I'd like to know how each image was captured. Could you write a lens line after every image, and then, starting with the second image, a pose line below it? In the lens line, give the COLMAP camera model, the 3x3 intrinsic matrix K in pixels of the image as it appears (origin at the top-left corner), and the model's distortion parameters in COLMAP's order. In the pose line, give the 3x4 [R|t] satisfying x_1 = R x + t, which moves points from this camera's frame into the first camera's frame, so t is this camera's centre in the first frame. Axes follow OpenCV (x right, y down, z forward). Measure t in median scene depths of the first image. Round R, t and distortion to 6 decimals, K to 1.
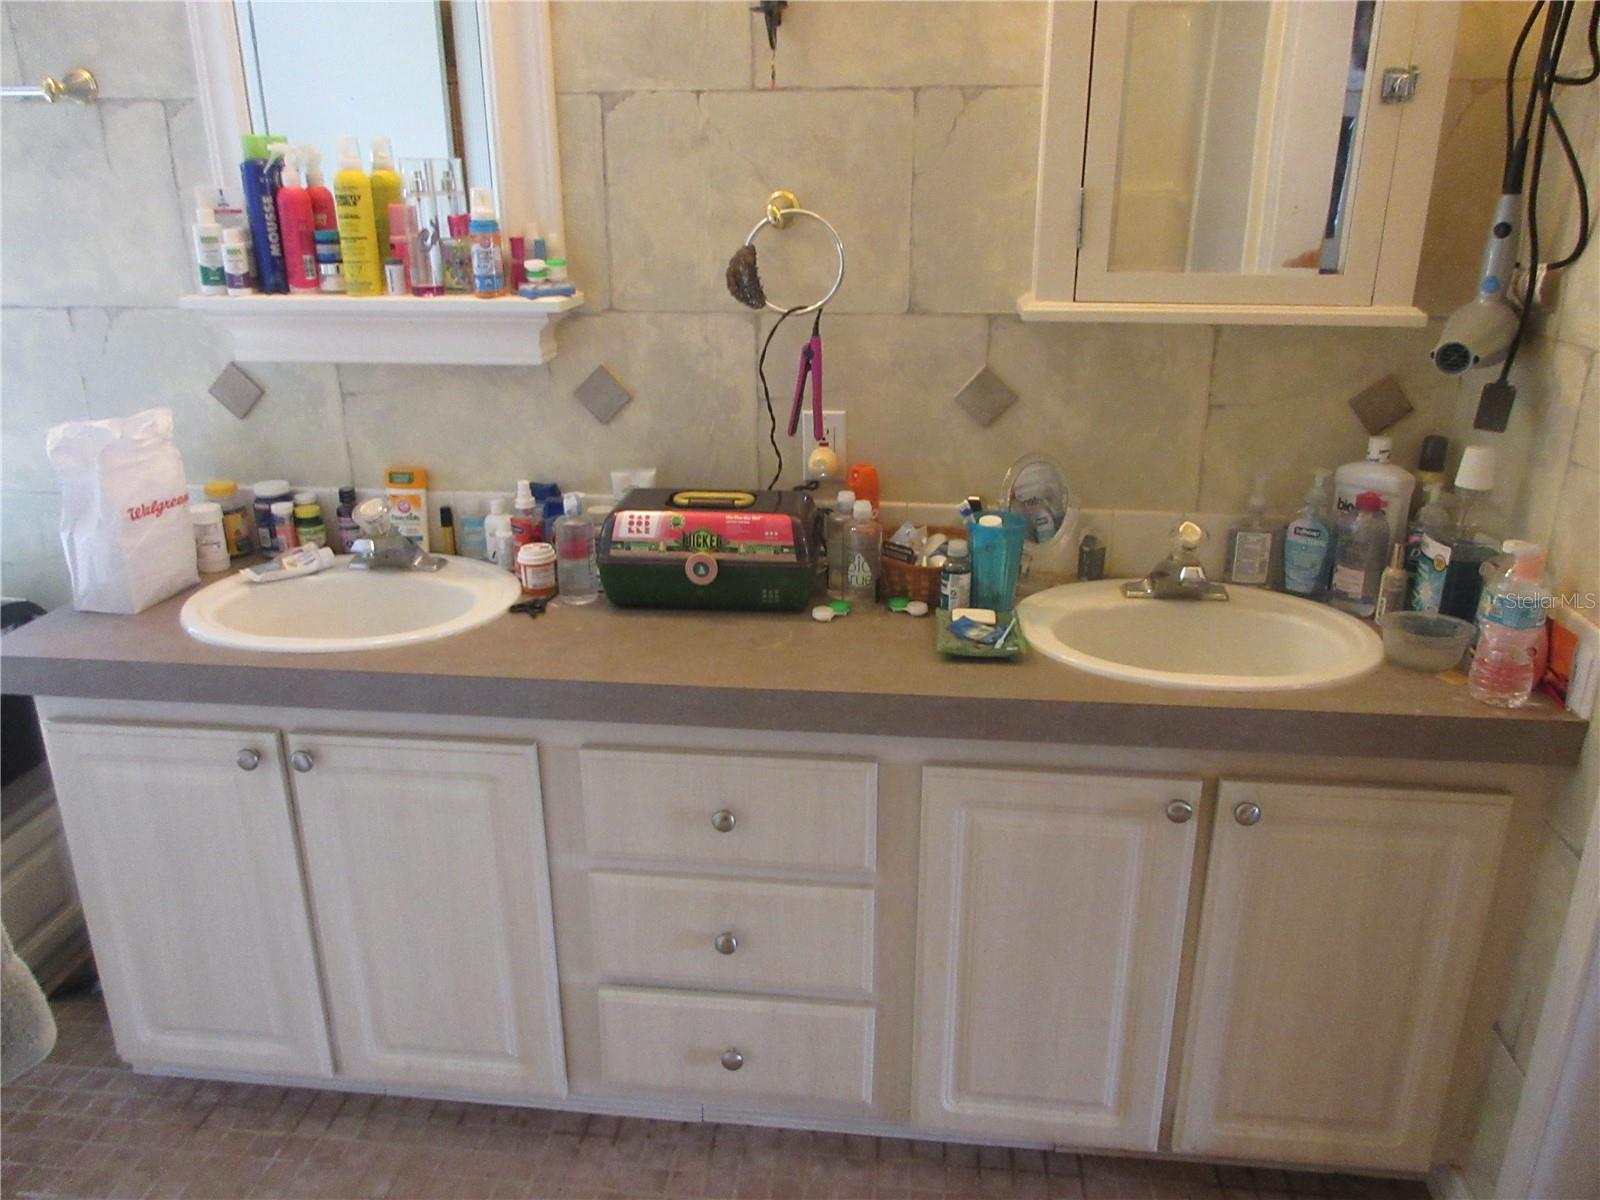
lens RADIAL K [[1105.5, 0, 798.3], [0, 1105.5, 576.4], [0, 0, 1]] dist [-0.006044, 0.000485]
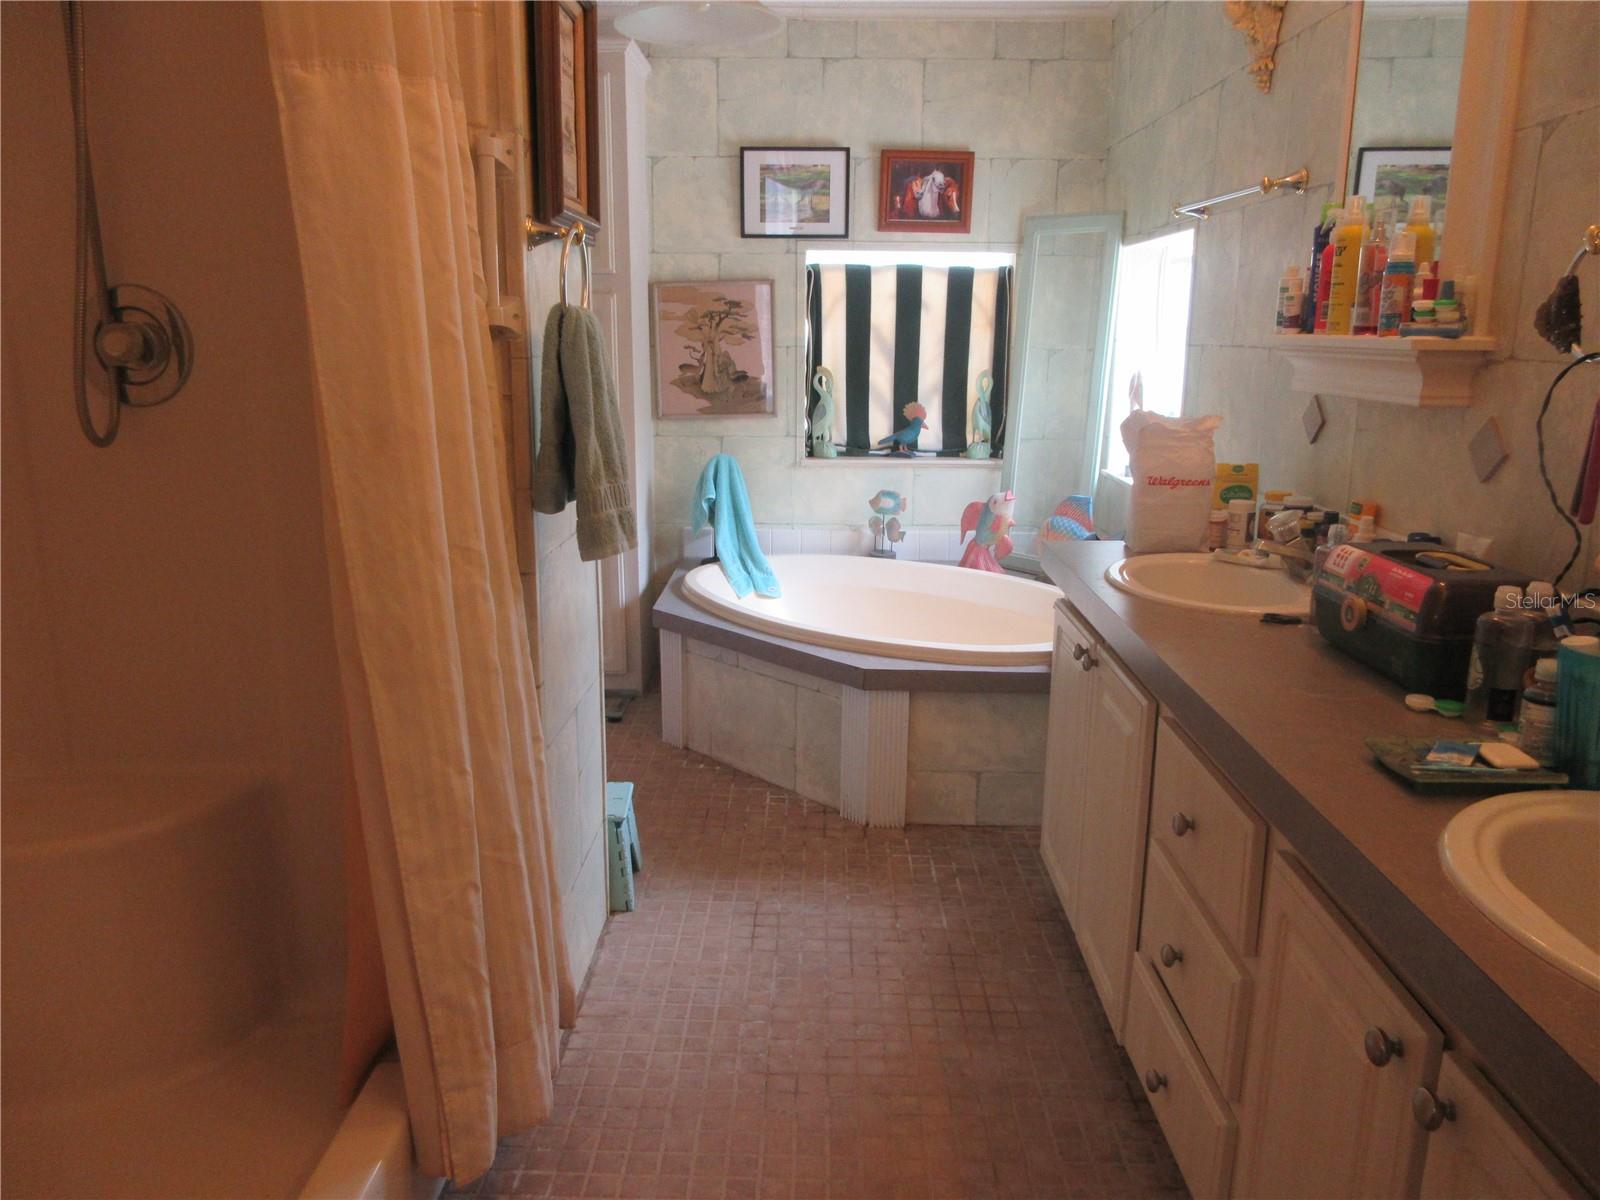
lens RADIAL K [[1172.2, 0, 803.8], [0, 1172.2, 586.2], [0, 0, 1]] dist [-0.015074, 0.003534]
pose [[0.096386, 0.218746, -0.971010, 0.791013], [-0.327541, 0.928189, 0.176586, -0.049300], [0.939908, 0.301025, 0.161113, 0.383907]]
